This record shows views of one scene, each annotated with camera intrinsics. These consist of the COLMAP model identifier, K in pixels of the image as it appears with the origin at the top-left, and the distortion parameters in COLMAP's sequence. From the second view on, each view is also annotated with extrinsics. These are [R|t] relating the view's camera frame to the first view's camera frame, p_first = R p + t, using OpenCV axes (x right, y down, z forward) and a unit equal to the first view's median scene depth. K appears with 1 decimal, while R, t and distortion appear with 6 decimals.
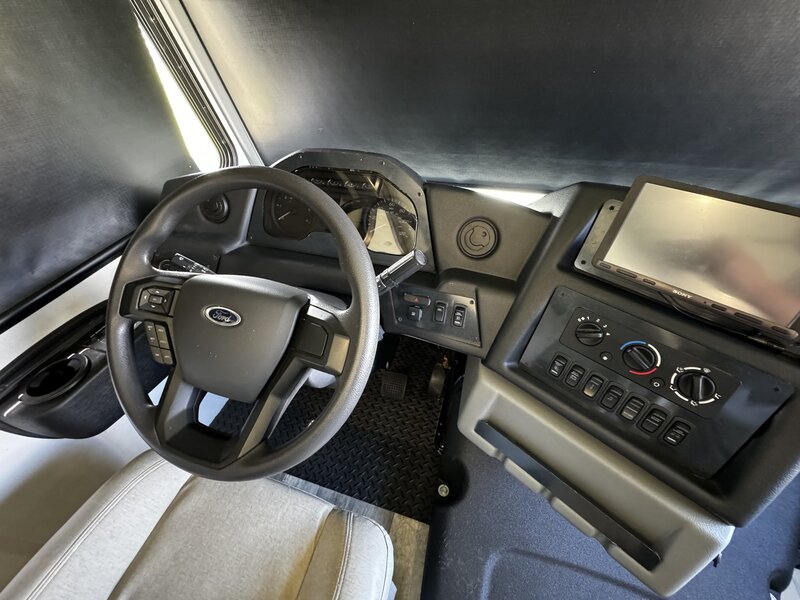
lens RADIAL K [[318.0, 0, 402.1], [0, 318.0, 296.8], [0, 0, 1]] dist [-0.002420, -0.000712]
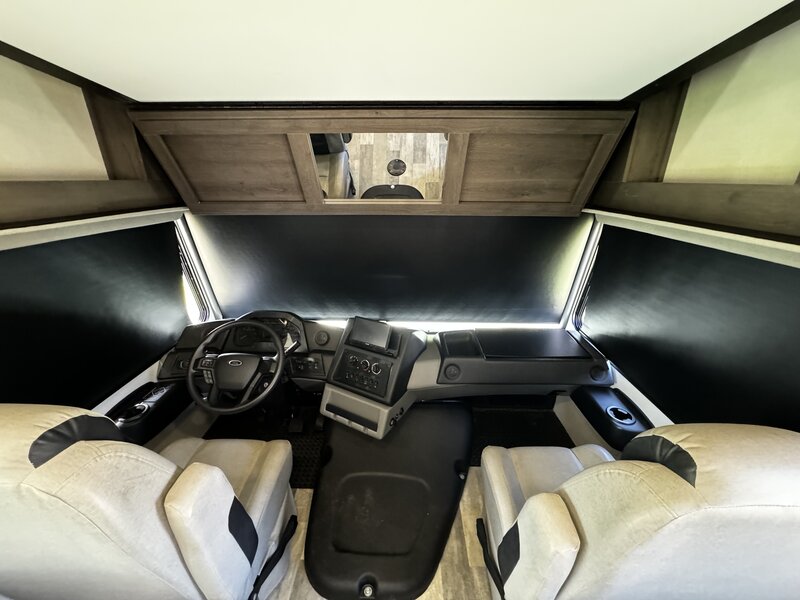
lens RADIAL K [[318.0, 0, 396.5], [0, 318.0, 299.3], [0, 0, 1]] dist [-0.002420, -0.000712]
pose [[0.966084, -0.047800, 0.253764, 0.173966], [0.142766, 0.917736, -0.370645, 0.632791], [-0.215171, 0.394303, 0.893435, -1.772724]]
